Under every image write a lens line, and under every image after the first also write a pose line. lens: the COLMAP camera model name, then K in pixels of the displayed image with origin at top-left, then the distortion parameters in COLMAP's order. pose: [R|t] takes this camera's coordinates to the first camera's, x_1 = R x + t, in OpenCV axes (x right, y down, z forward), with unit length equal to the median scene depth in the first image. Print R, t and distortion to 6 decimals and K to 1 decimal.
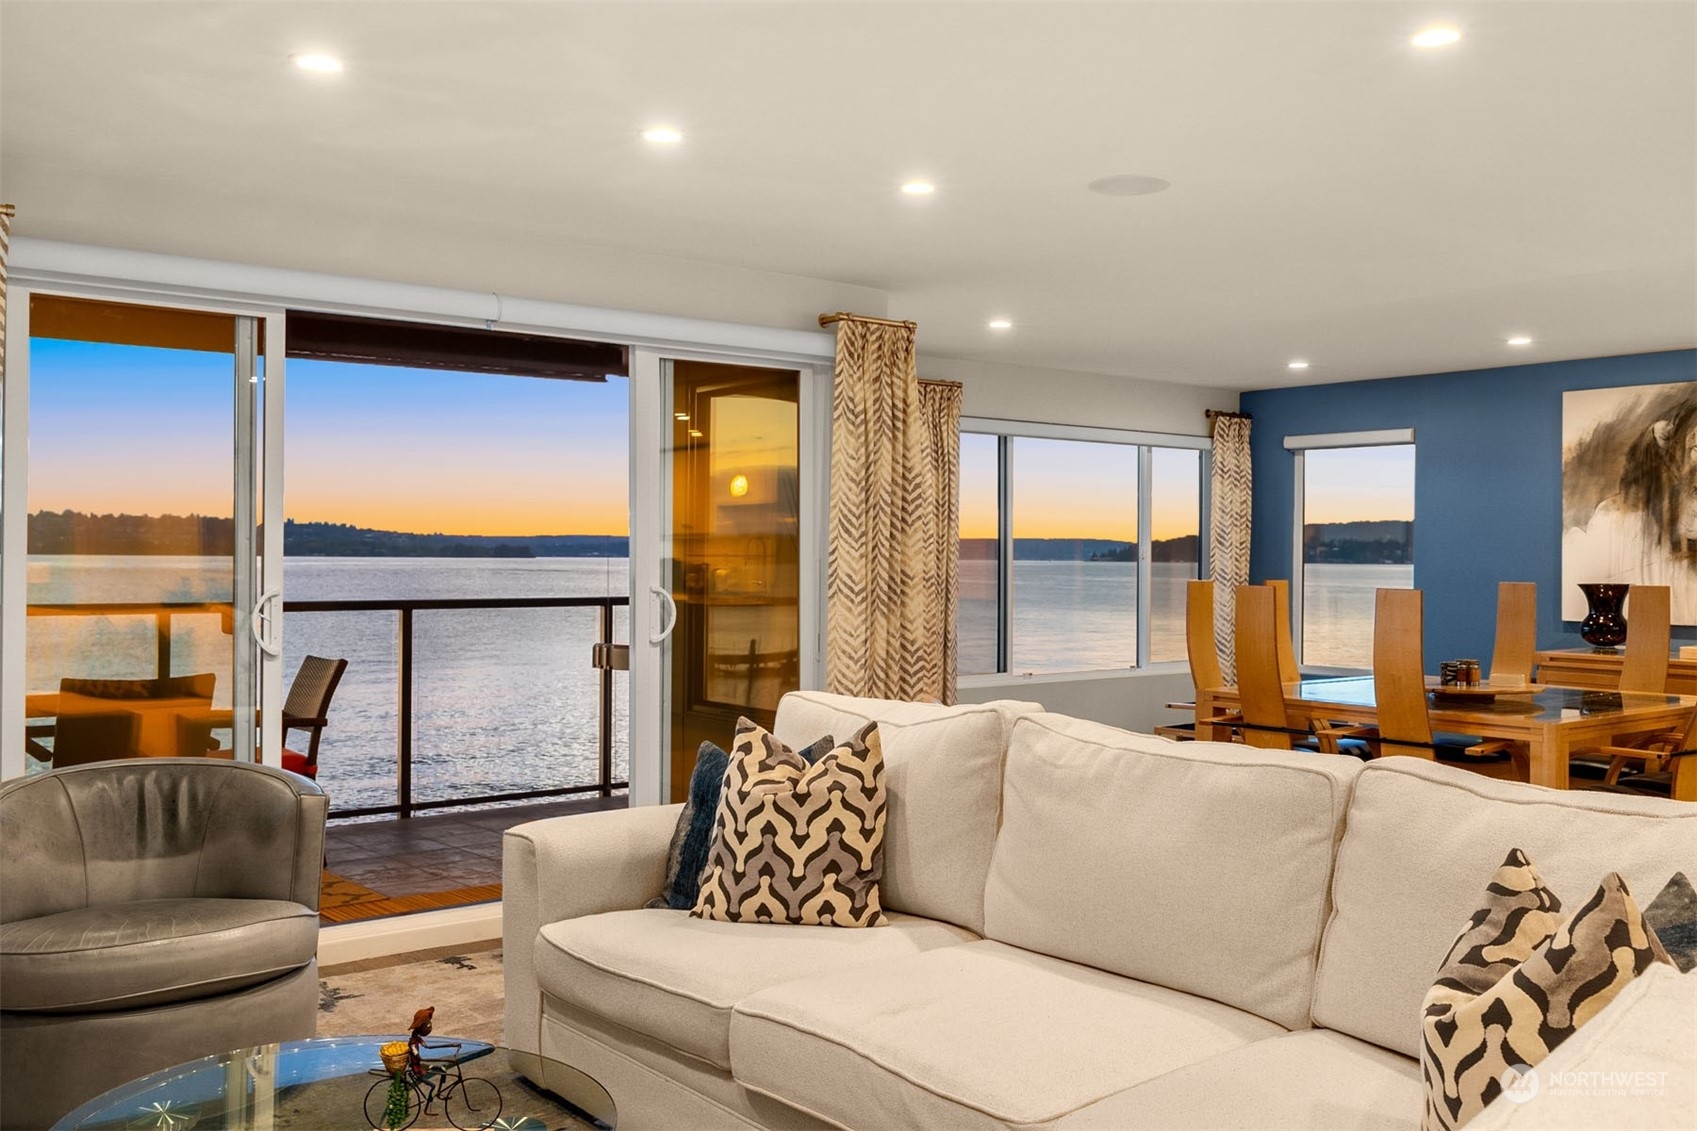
lens RADIAL K [[1500.4, 0, 852.9], [0, 1500.4, 563.0], [0, 0, 1]] dist [0.017563, 0.003813]
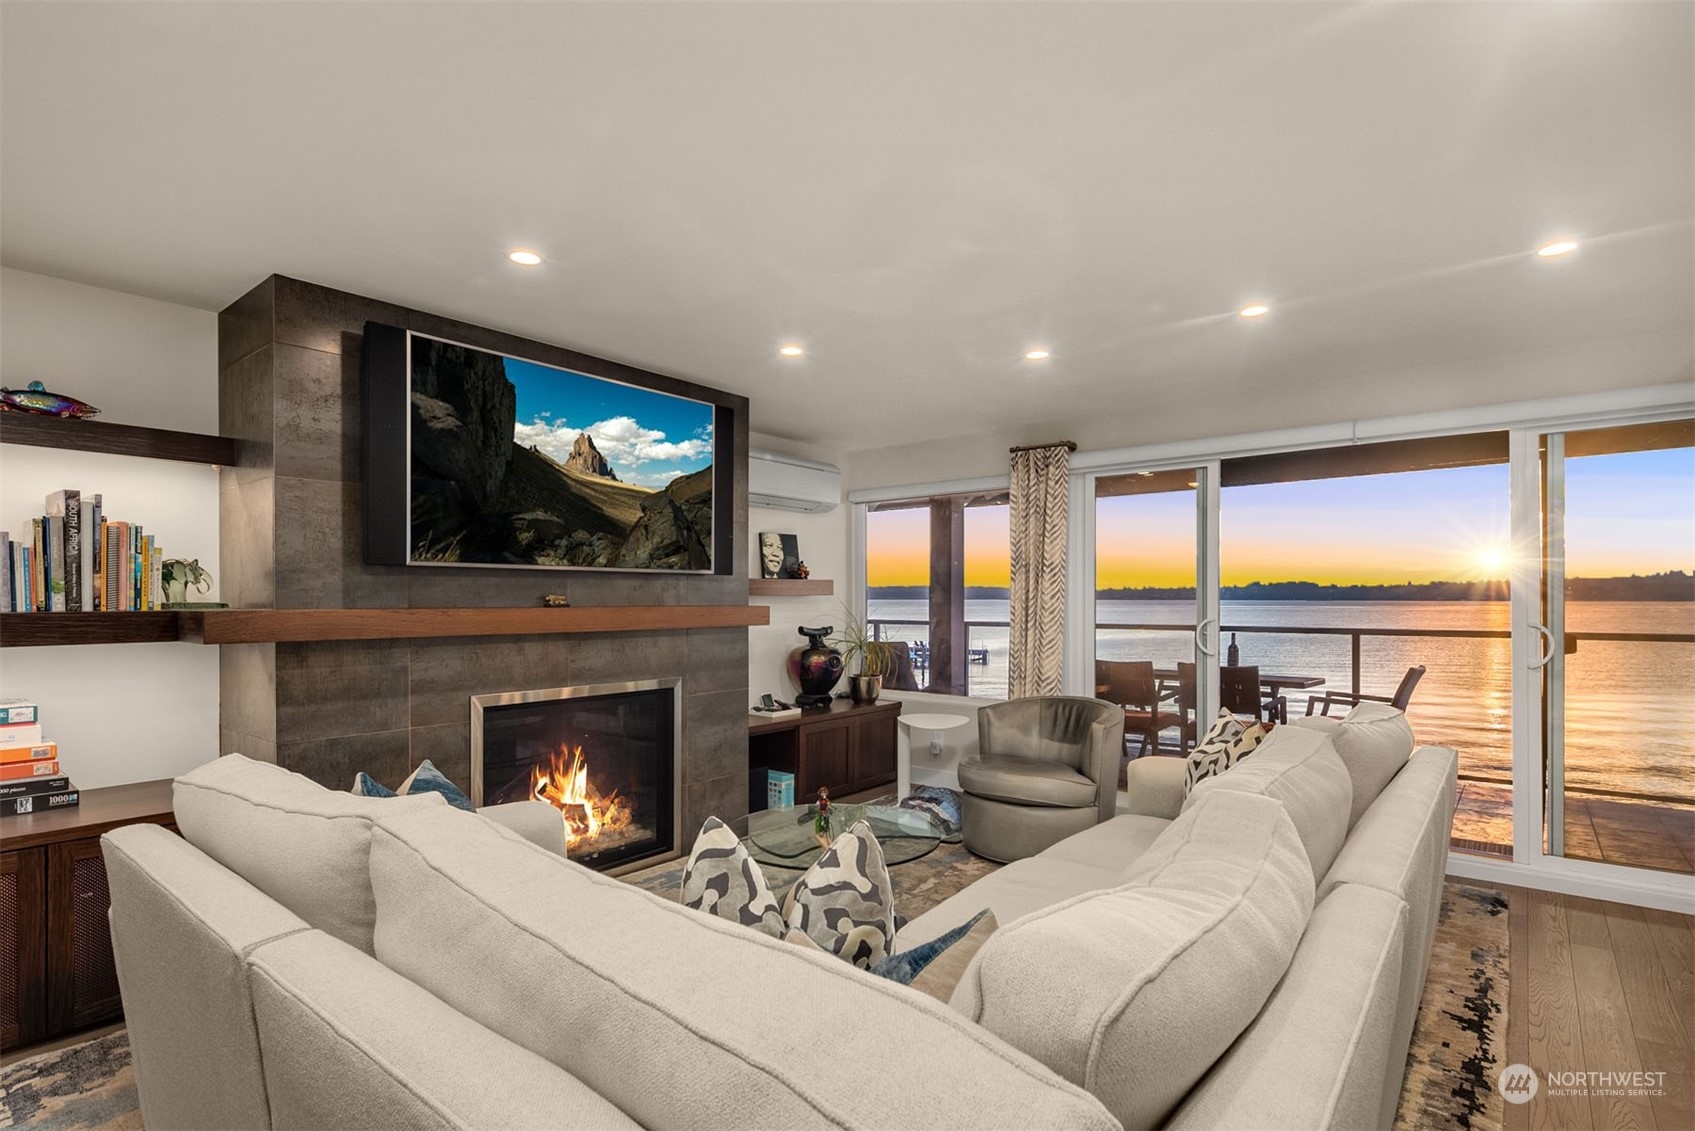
lens RADIAL K [[821.0, 0, 840.4], [0, 821.0, 604.0], [0, 0, 1]] dist [-0.003552, -0.000668]
pose [[0.206141, 0.002335, -0.978520, 0.408765], [-0.003938, 0.999991, 0.001557, 0.000875], [0.978514, 0.003533, 0.206148, 0.318682]]
